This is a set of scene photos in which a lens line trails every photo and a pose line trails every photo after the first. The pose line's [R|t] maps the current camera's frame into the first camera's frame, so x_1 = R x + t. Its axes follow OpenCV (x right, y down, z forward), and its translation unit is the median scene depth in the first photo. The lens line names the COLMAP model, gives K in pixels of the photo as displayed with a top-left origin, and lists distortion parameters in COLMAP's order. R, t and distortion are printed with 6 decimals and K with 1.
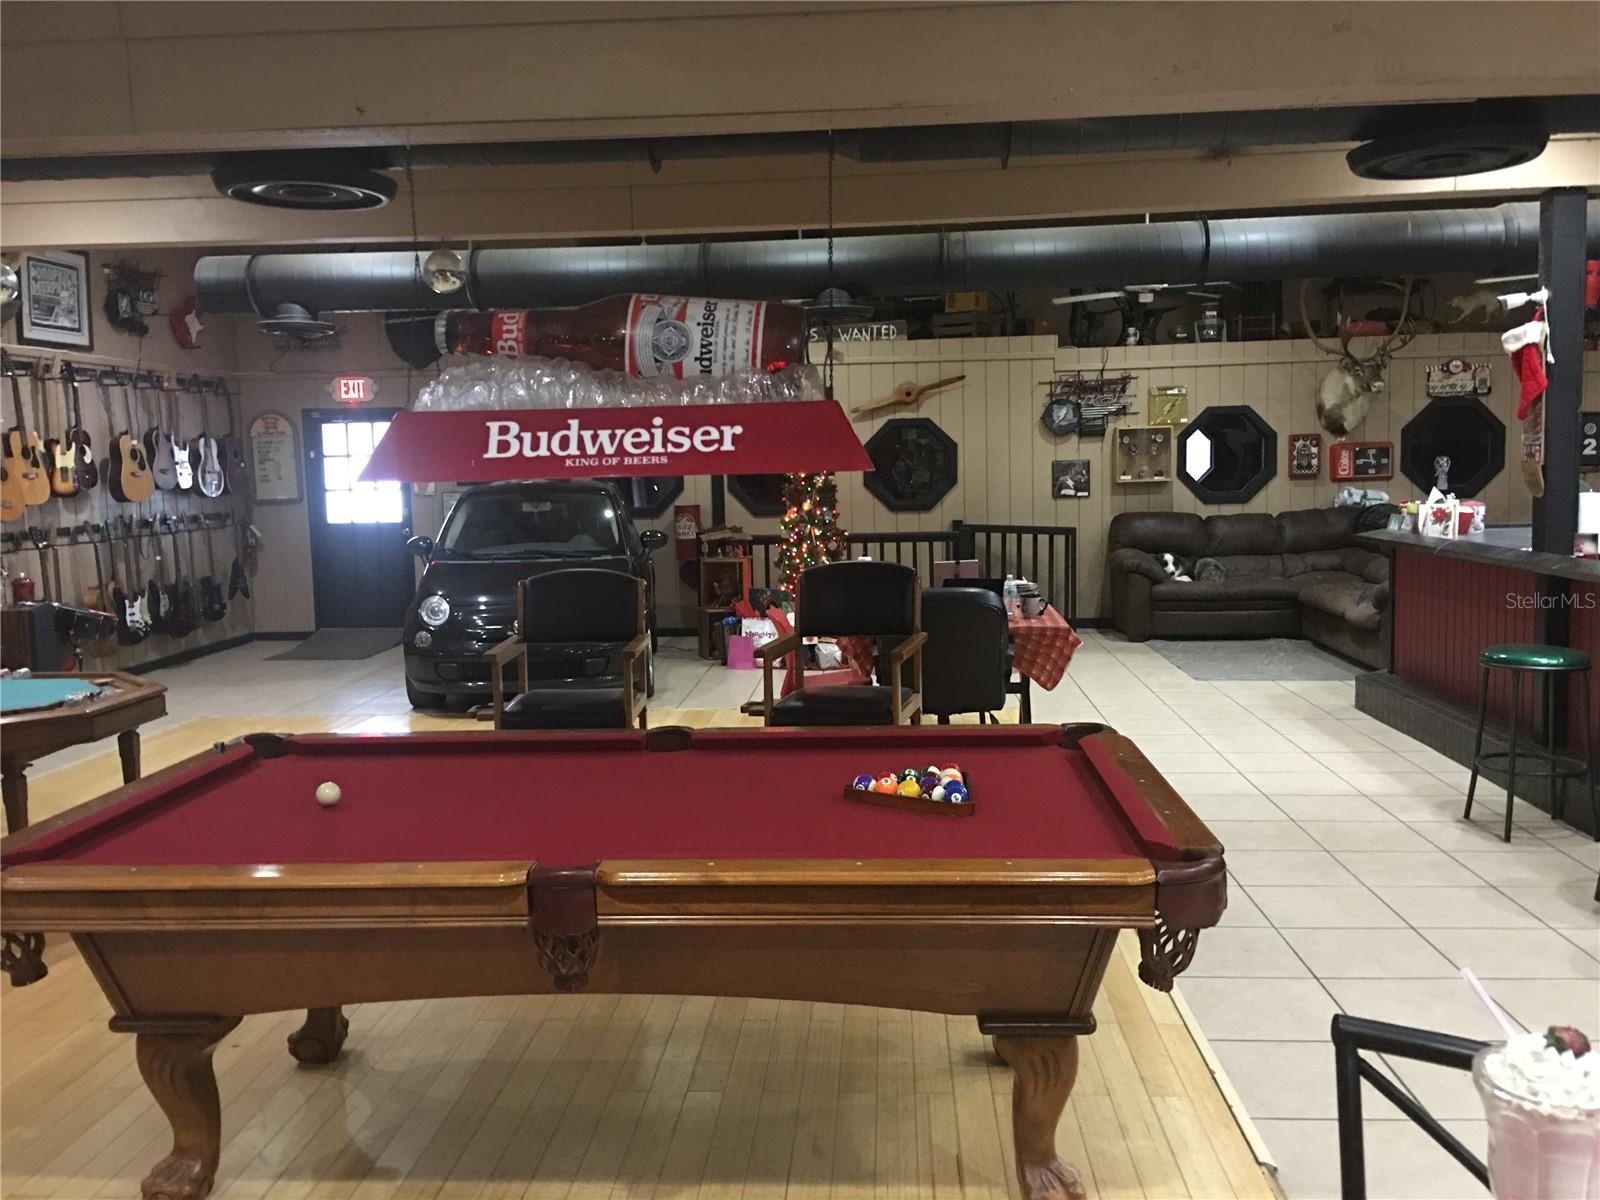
lens RADIAL K [[1359.1, 0, 800.0], [0, 1359.1, 600.0], [0, 0, 1]] dist [-0.003475, -0.004264]
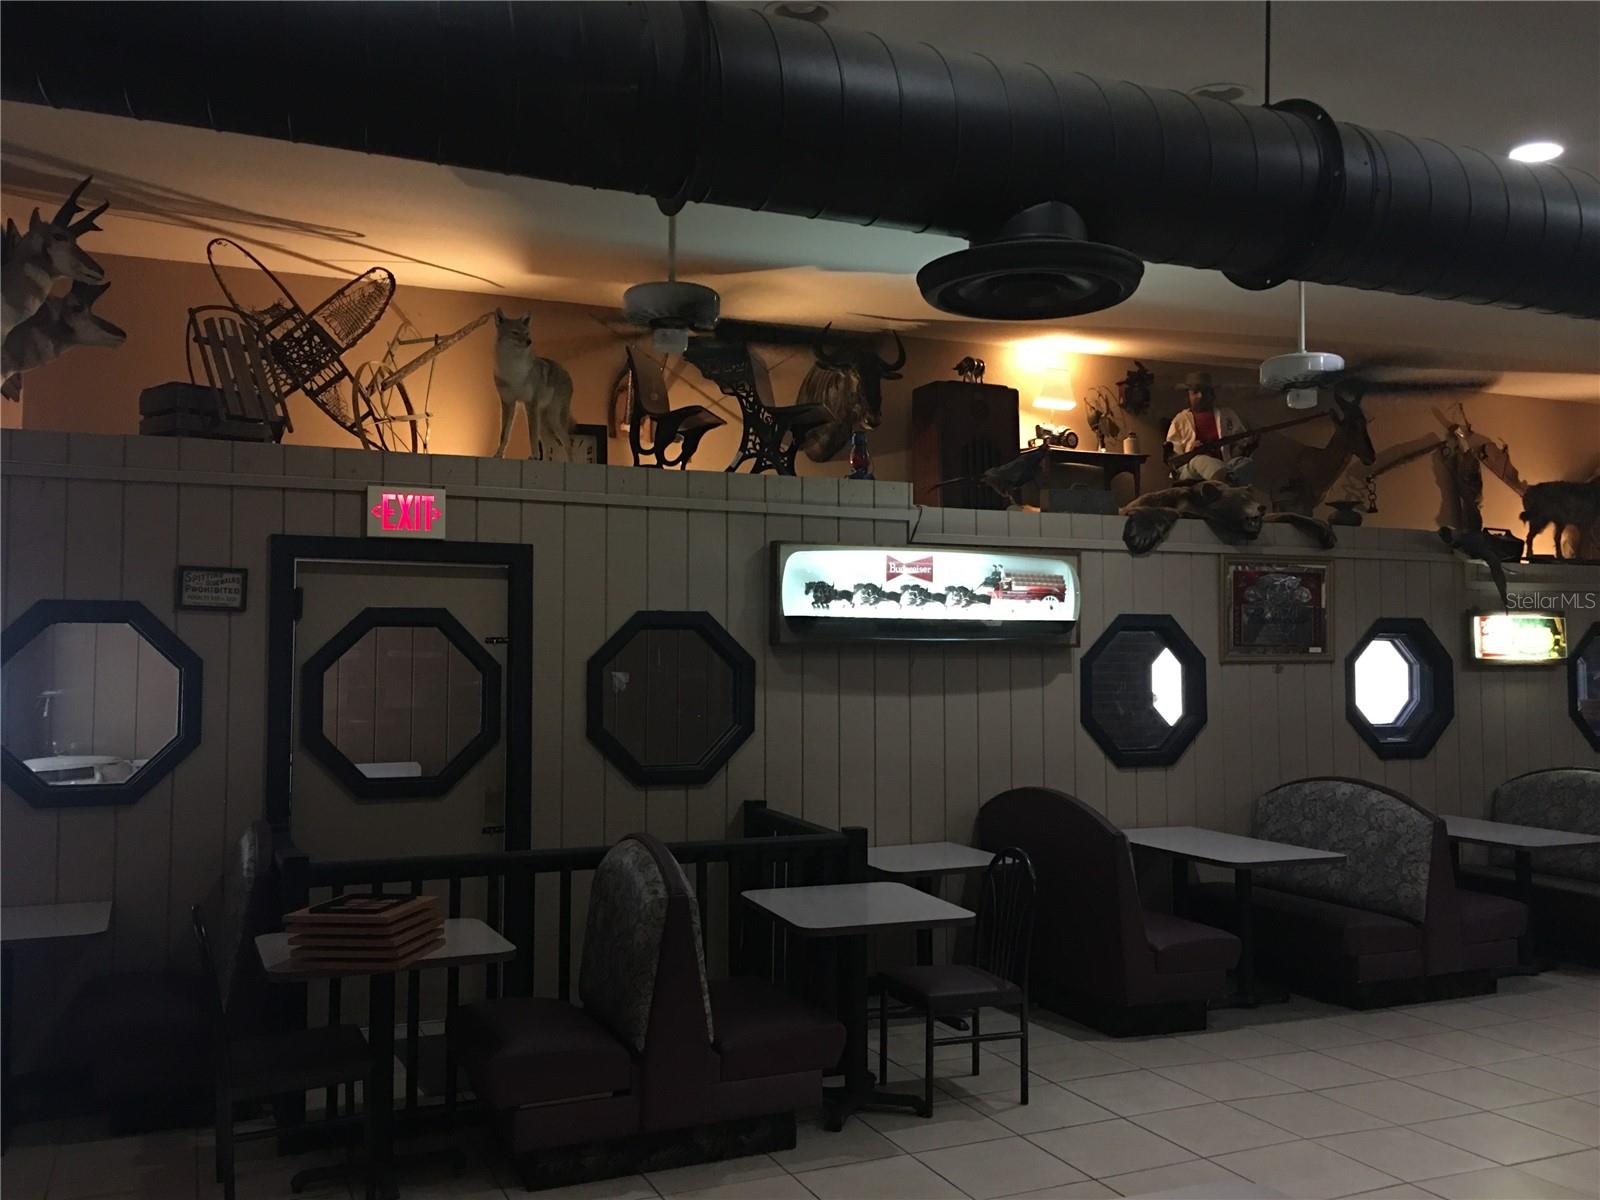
lens RADIAL K [[1359.1, 0, 800.0], [0, 1359.1, 600.0], [0, 0, 1]] dist [-0.003475, -0.004264]
pose [[0.971825, 0.020881, -0.234778, 0.270595], [-0.053590, 0.989556, -0.133816, -0.069297], [0.229532, 0.142627, 0.962794, 0.454160]]
